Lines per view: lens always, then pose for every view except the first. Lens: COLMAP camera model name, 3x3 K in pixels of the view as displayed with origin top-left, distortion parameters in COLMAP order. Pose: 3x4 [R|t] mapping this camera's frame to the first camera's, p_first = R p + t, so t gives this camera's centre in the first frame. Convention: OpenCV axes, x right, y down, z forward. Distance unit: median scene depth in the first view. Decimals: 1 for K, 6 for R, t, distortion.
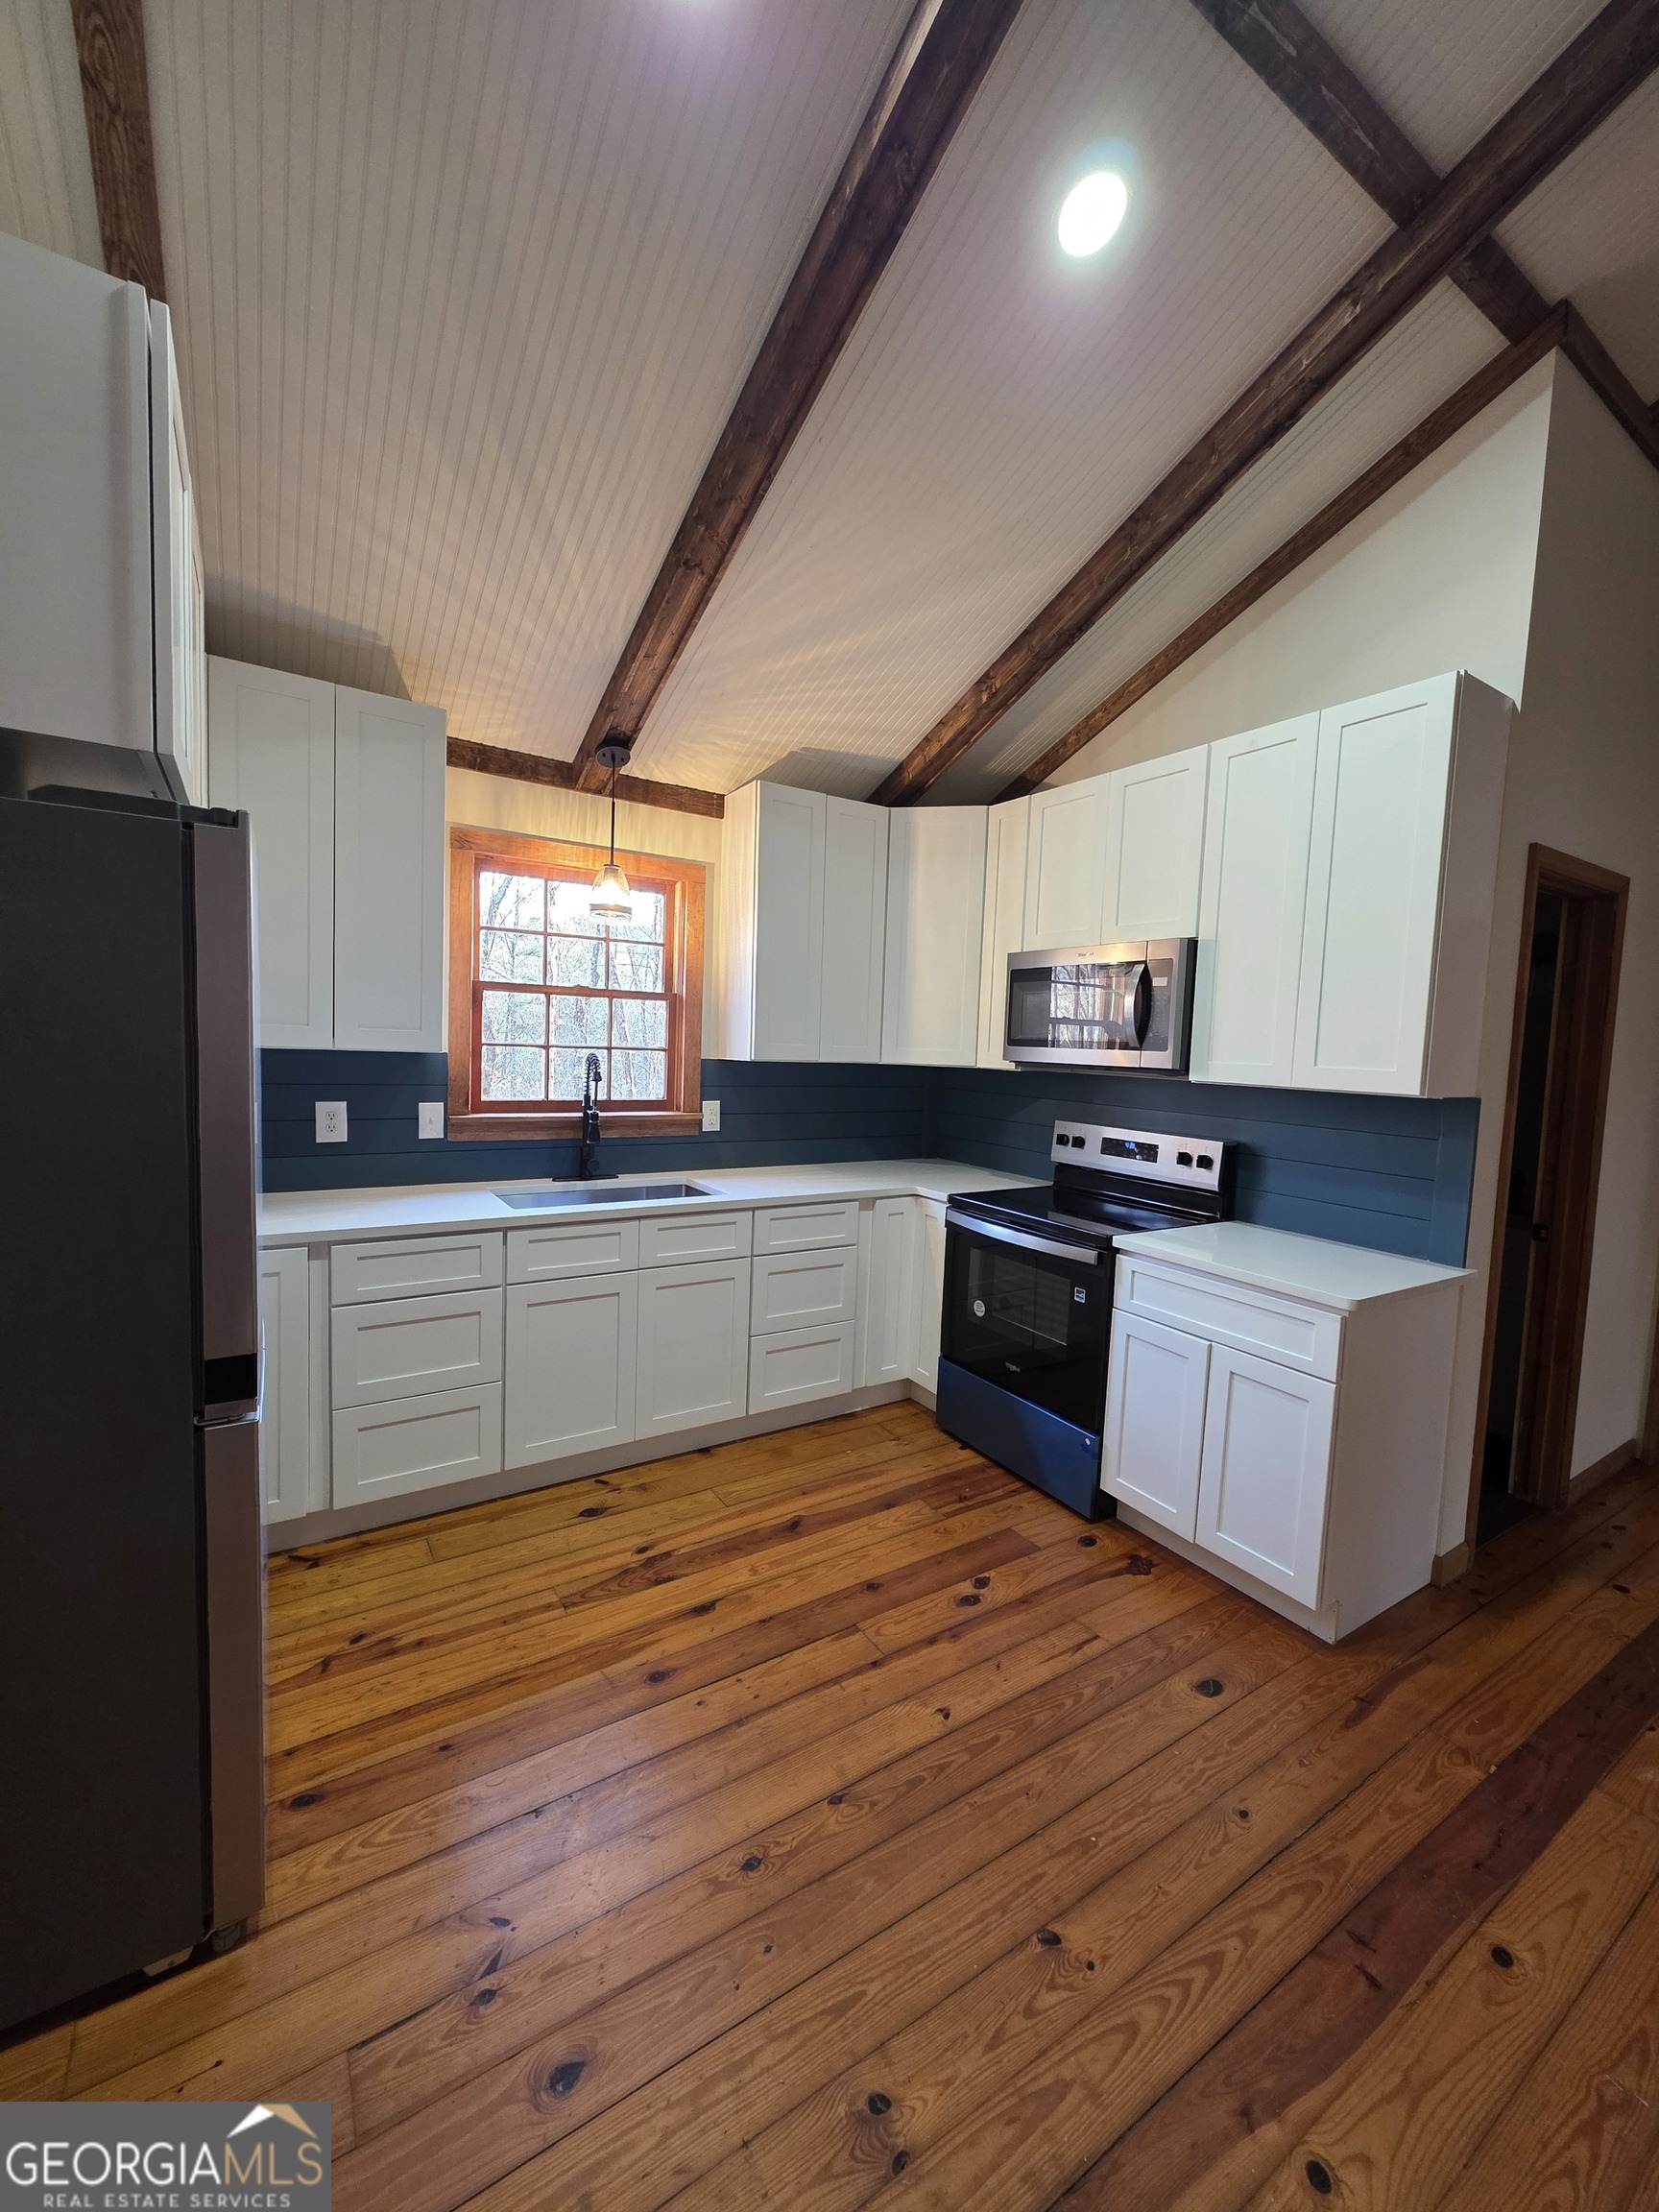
lens RADIAL K [[885.1, 0, 838.1], [0, 885.1, 1100.4], [0, 0, 1]] dist [0.002439, 0.000355]
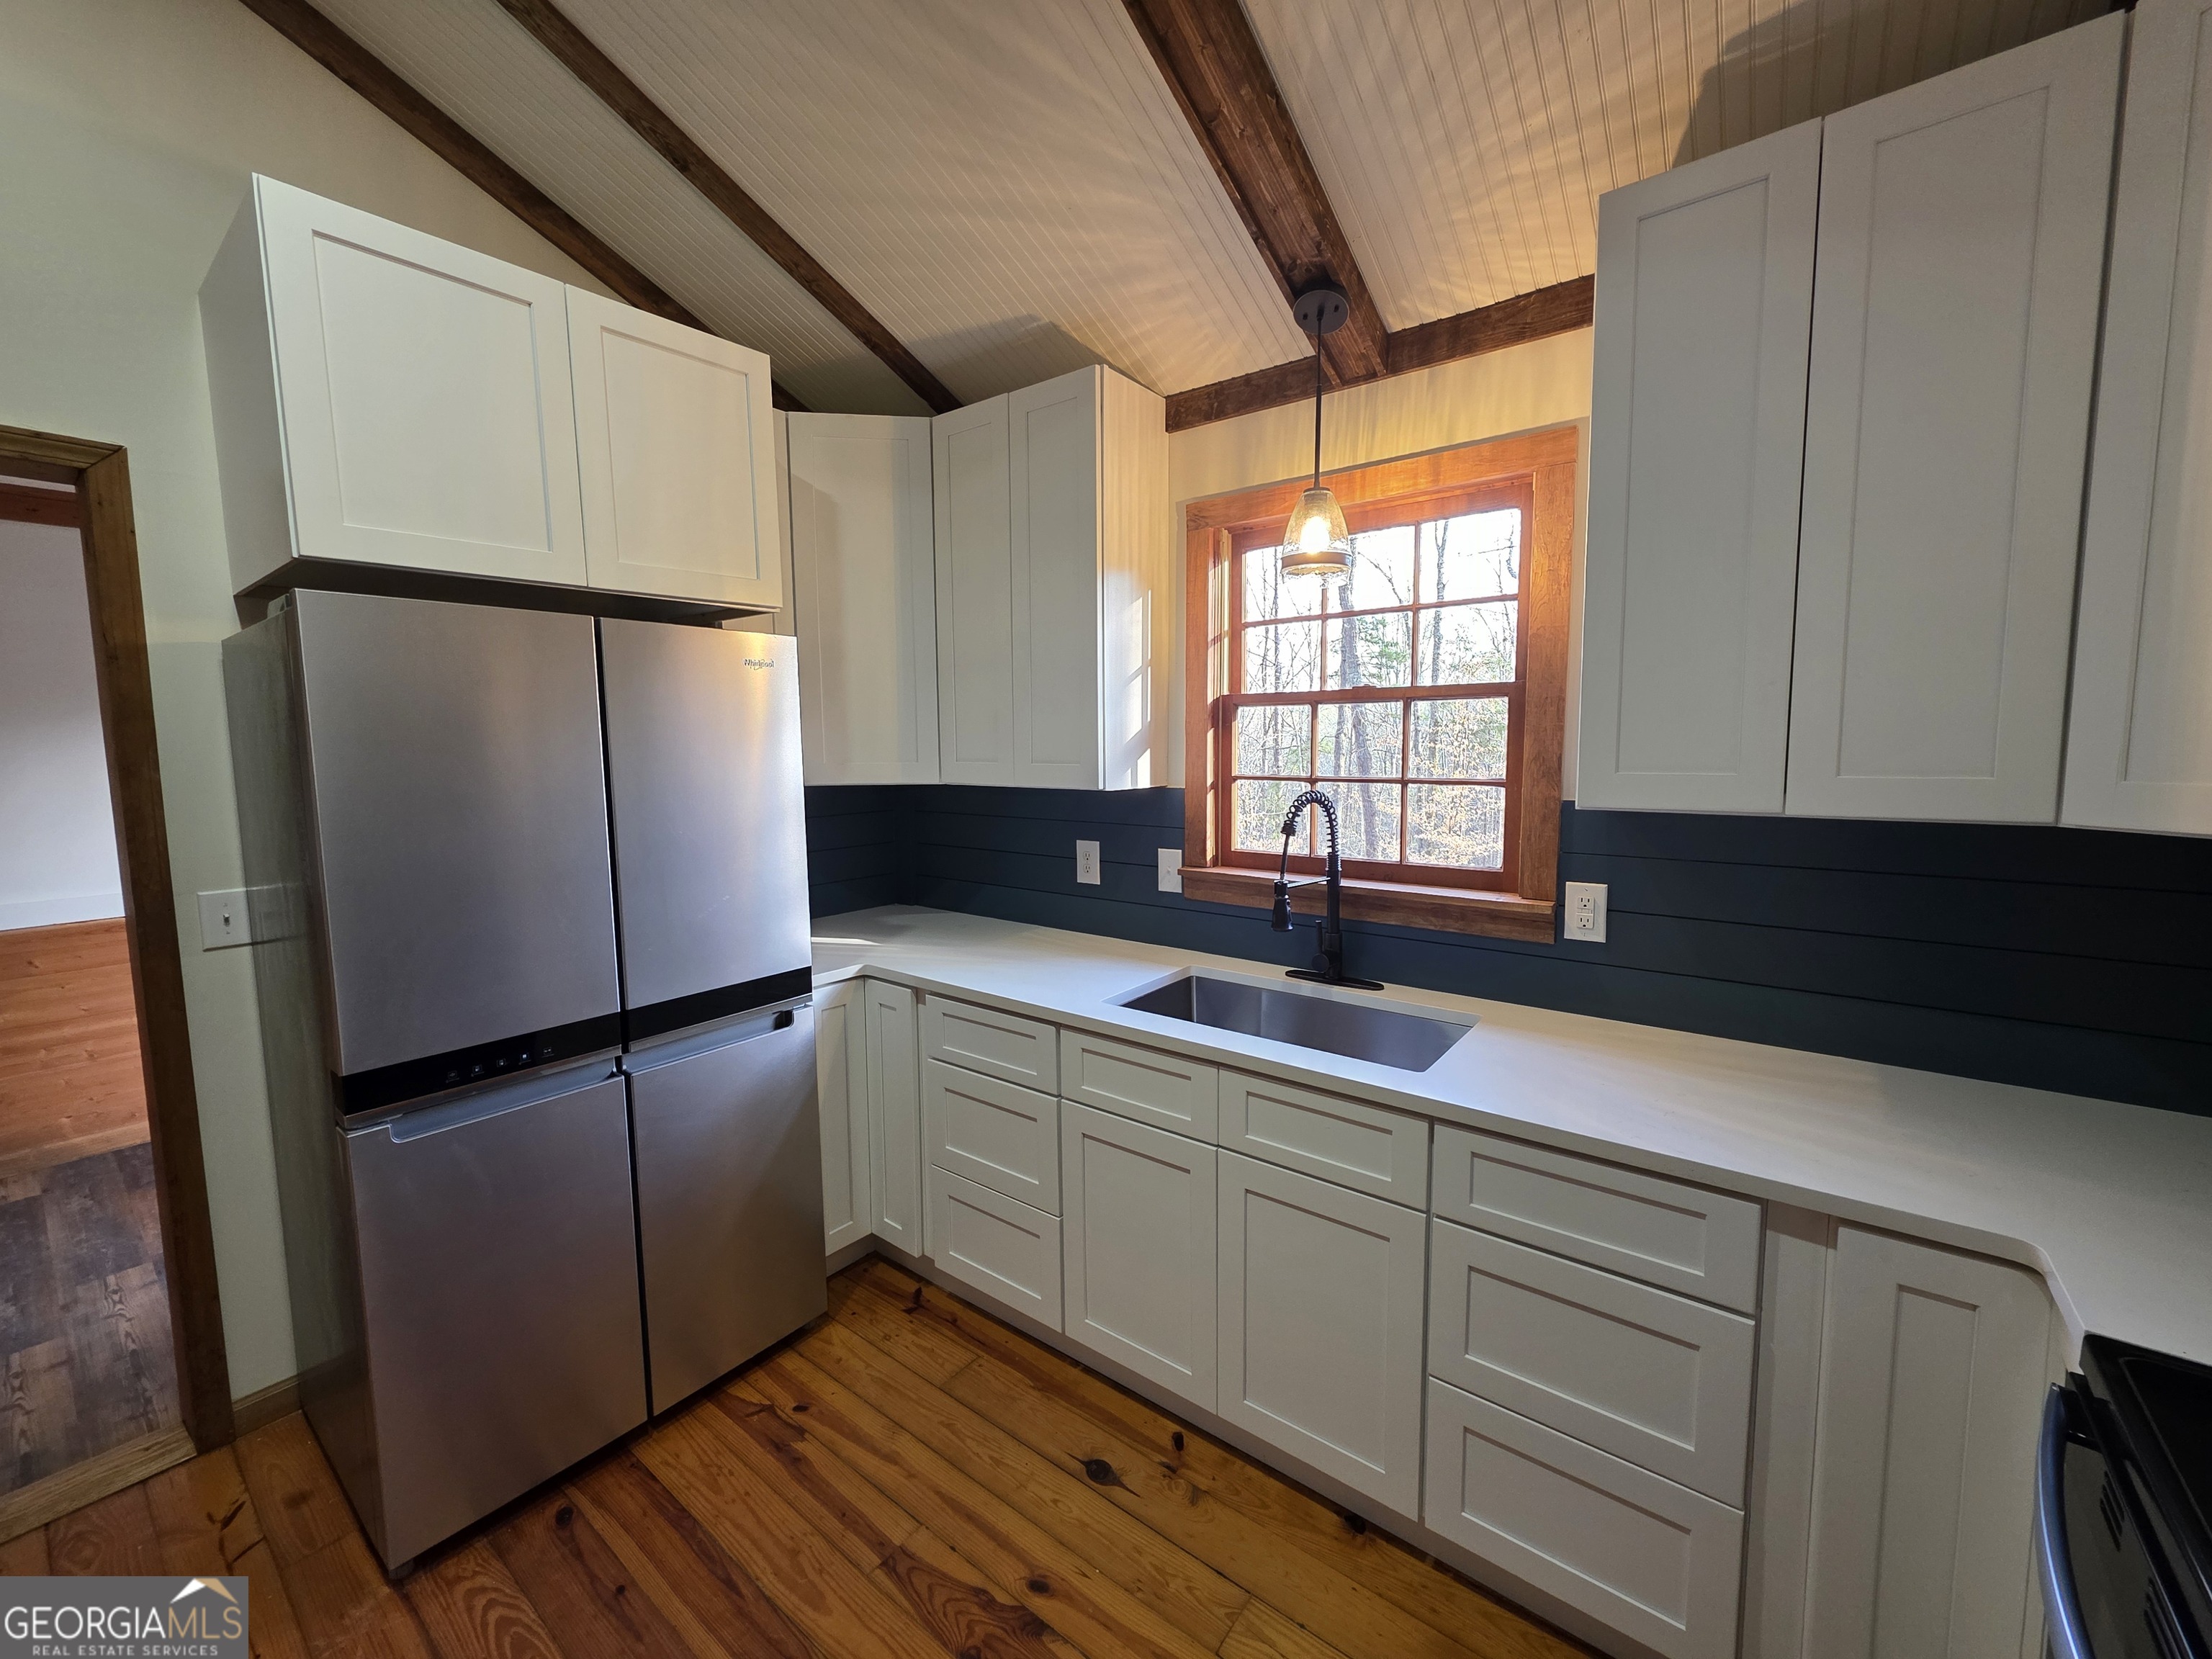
lens RADIAL K [[885.1, 0, 1102.5], [0, 885.1, 819.6], [0, 0, 1]] dist [0.002439, 0.000355]
pose [[0.317736, 0.044795, -0.947121, 0.344964], [-0.041579, 0.998581, 0.033280, -0.057033], [0.947267, 0.028806, 0.319148, 0.774953]]
